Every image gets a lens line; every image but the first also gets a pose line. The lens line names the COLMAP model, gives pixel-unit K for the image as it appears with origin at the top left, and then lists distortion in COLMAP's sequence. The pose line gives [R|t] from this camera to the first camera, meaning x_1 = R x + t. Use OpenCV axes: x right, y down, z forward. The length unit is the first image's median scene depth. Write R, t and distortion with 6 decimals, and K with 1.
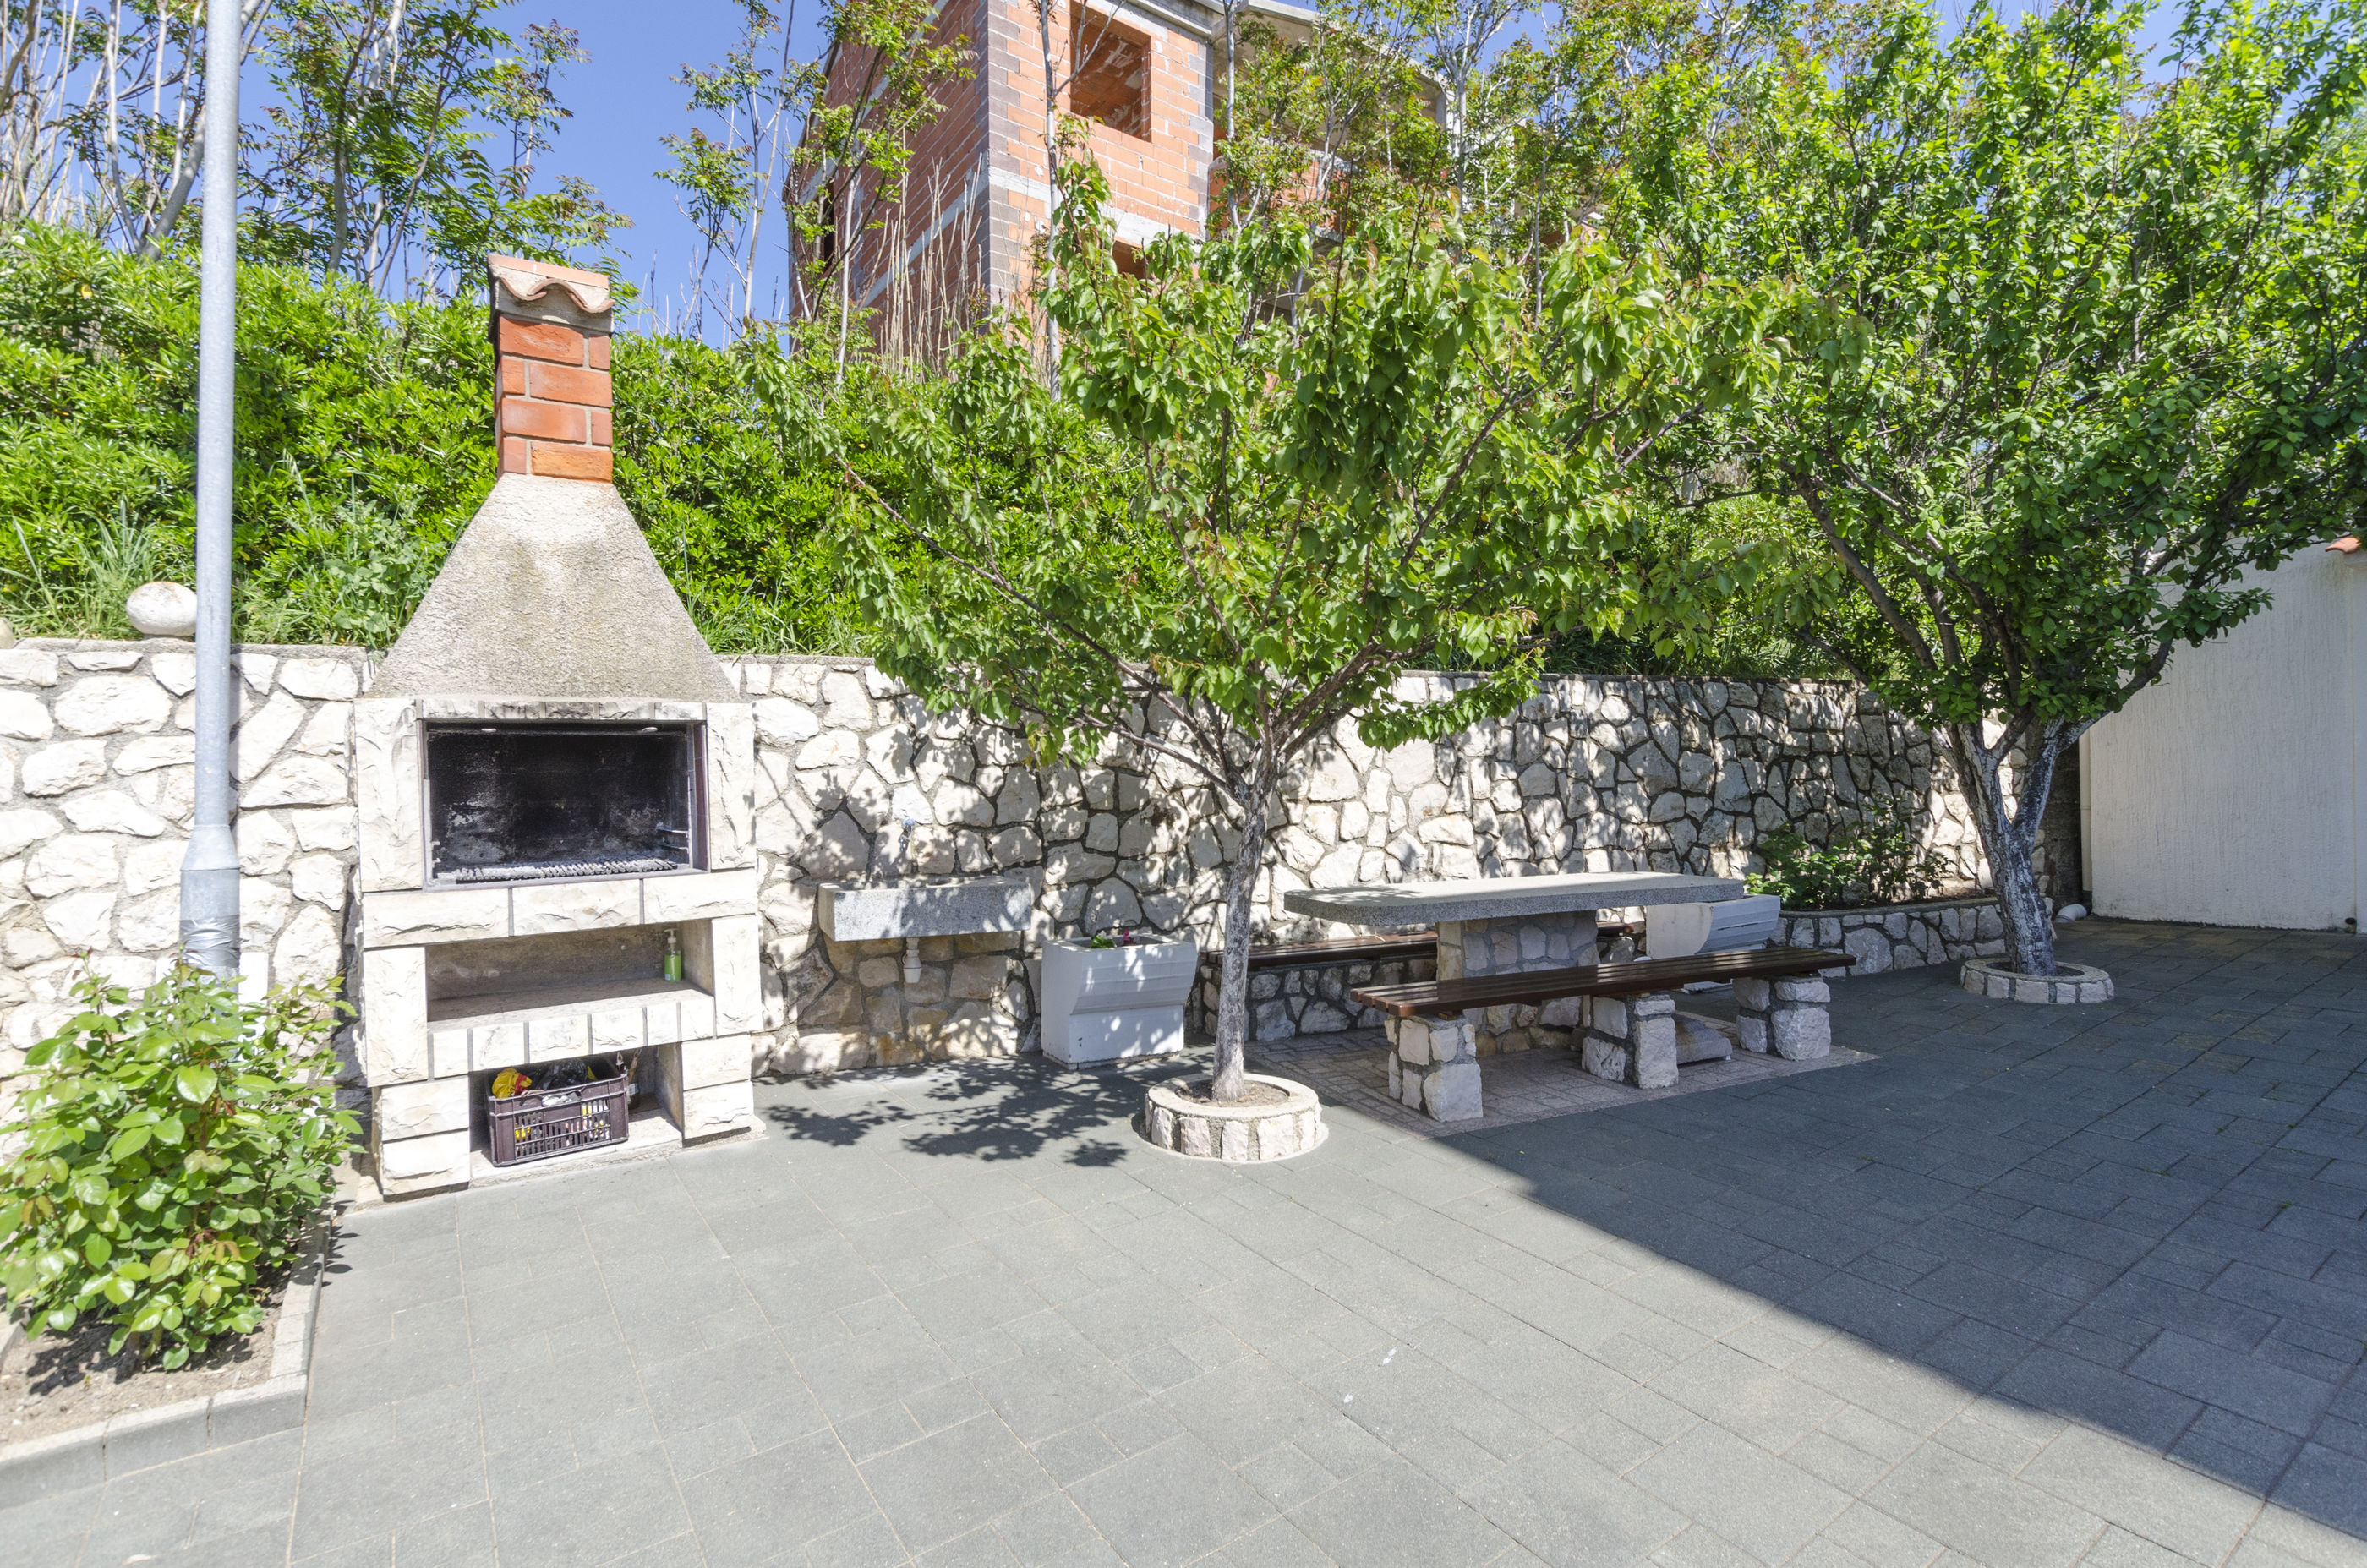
lens RADIAL K [[1100.2, 0, 1185.7], [0, 1100.2, 749.9], [0, 0, 1]] dist [0.000749, 0.000201]
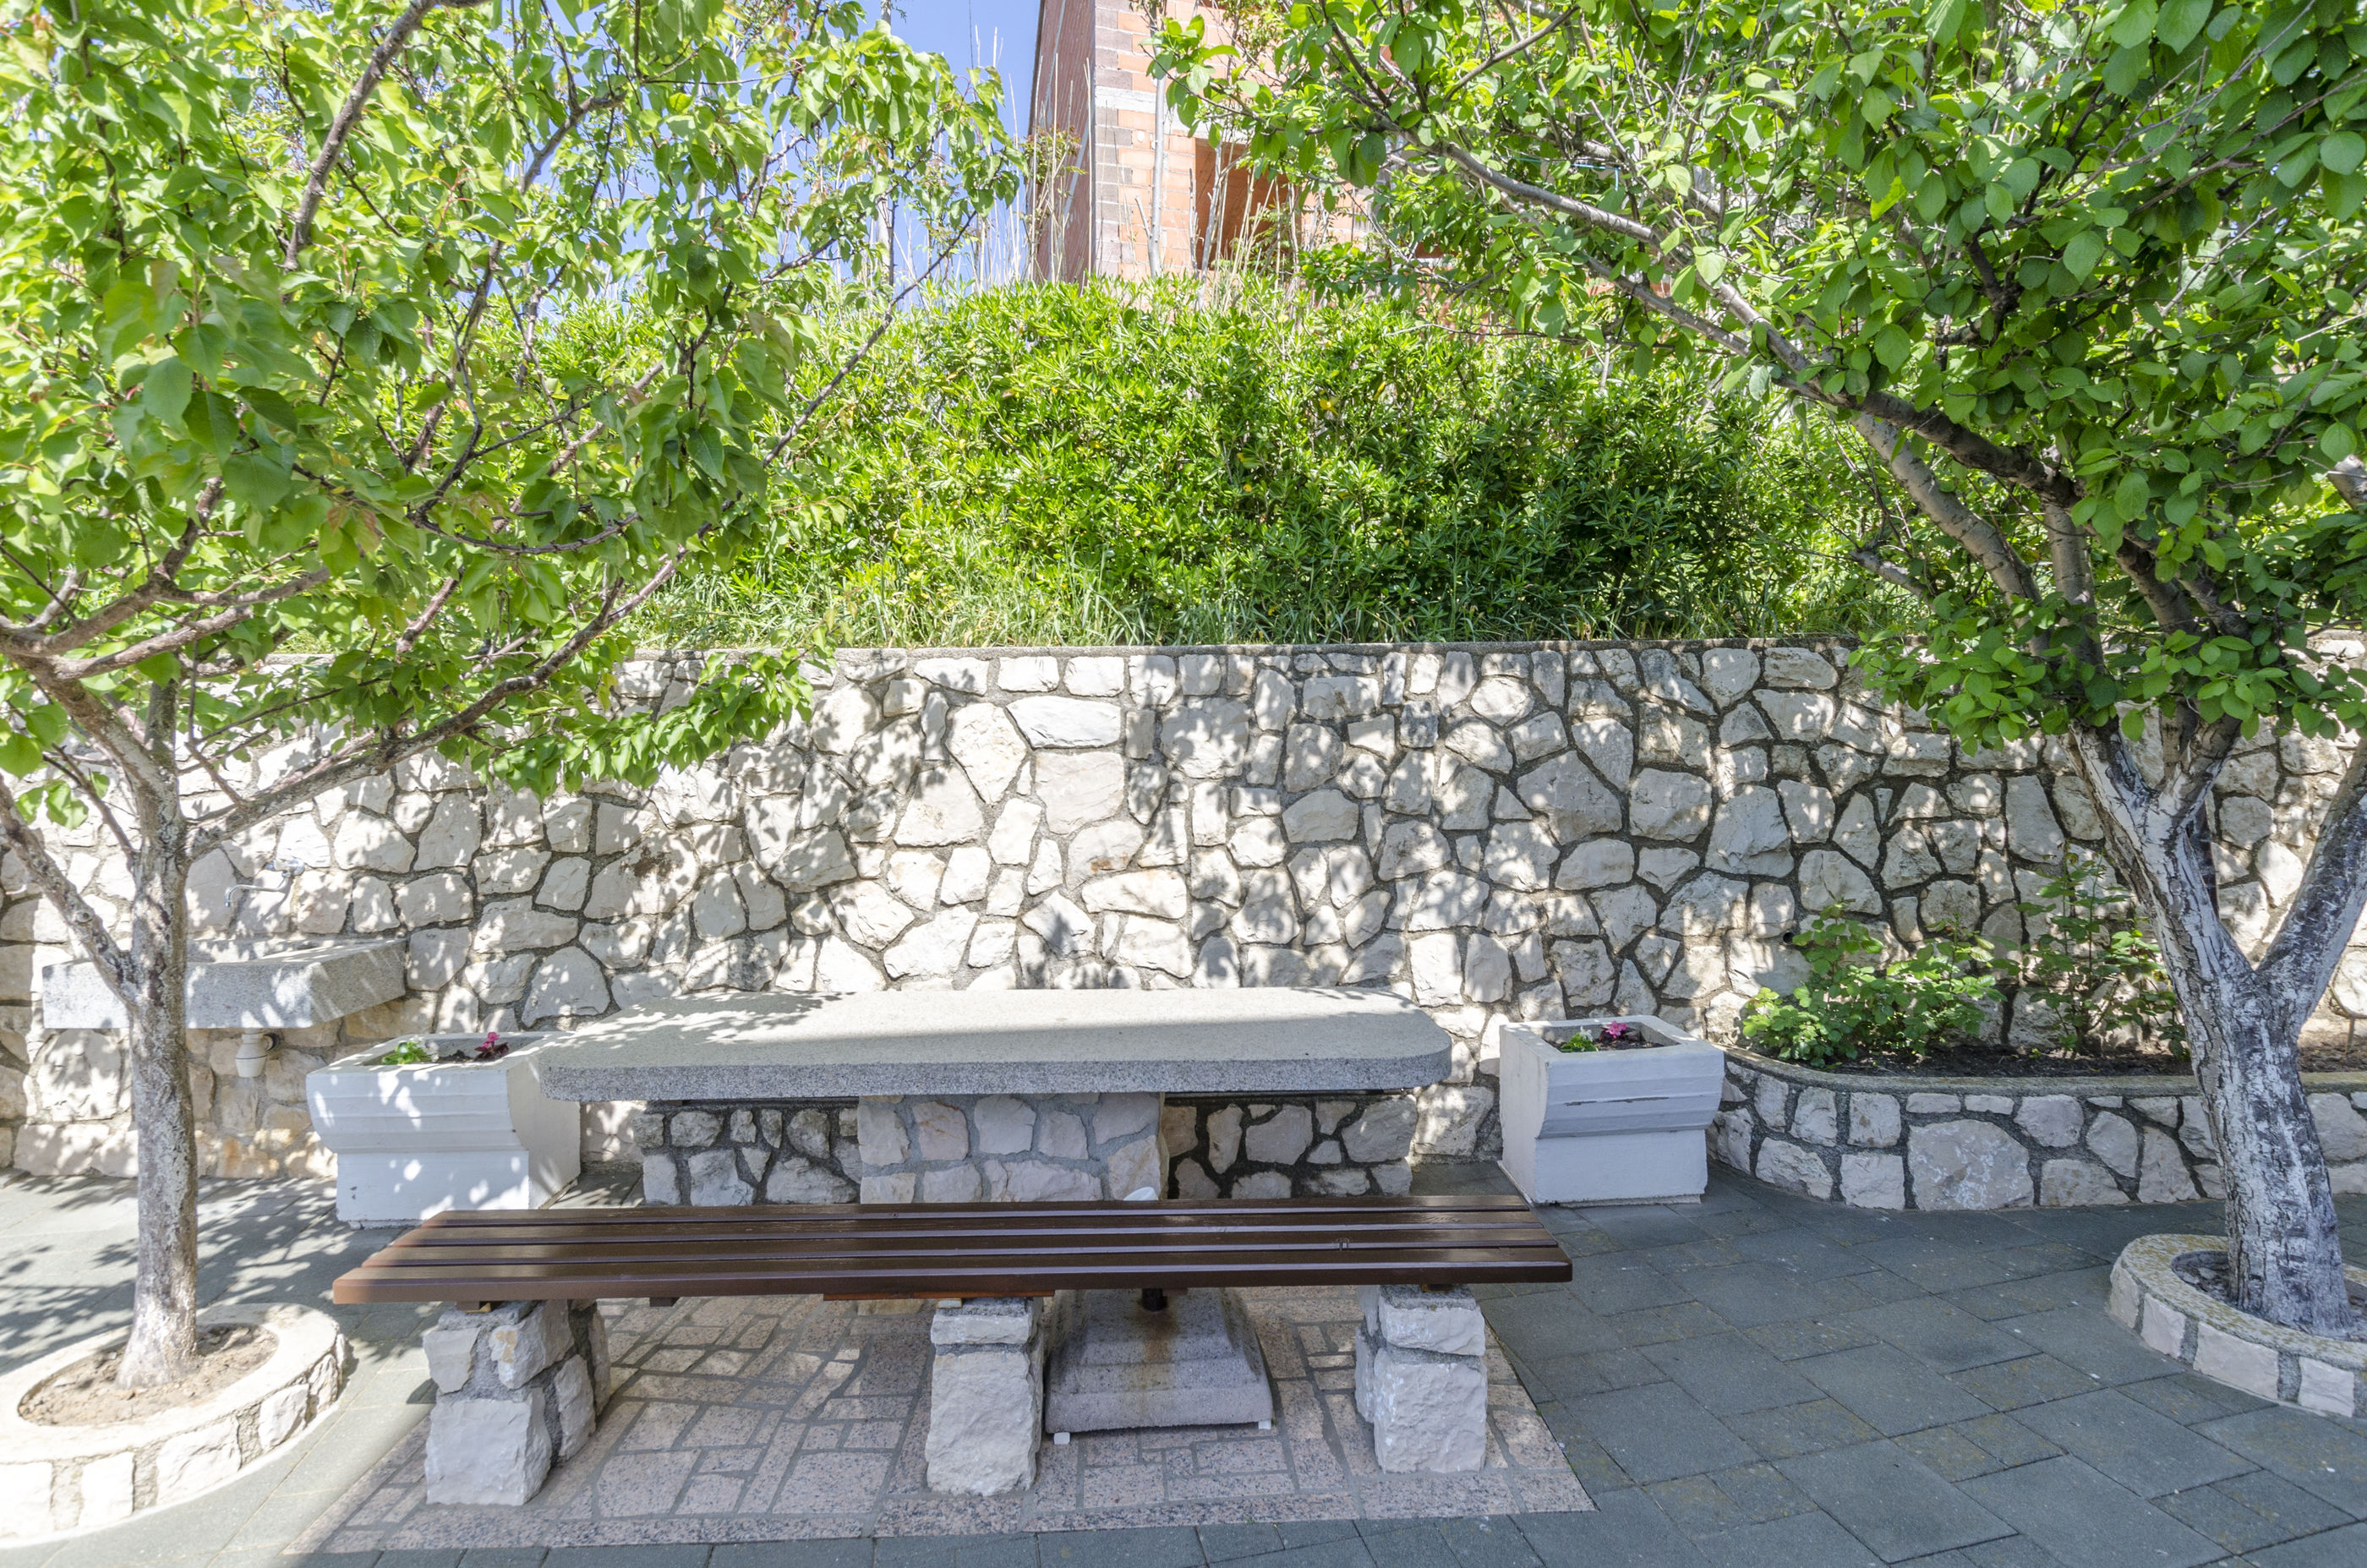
lens RADIAL K [[1090.0, 0, 1183.4], [0, 1090.0, 733.1], [0, 0, 1]] dist [-0.002273, 0.000138]
pose [[0.926249, 0.002259, -0.376905, 0.512127], [0.002994, 0.999906, 0.013351, -0.029978], [0.376900, -0.013495, 0.926156, 0.426465]]
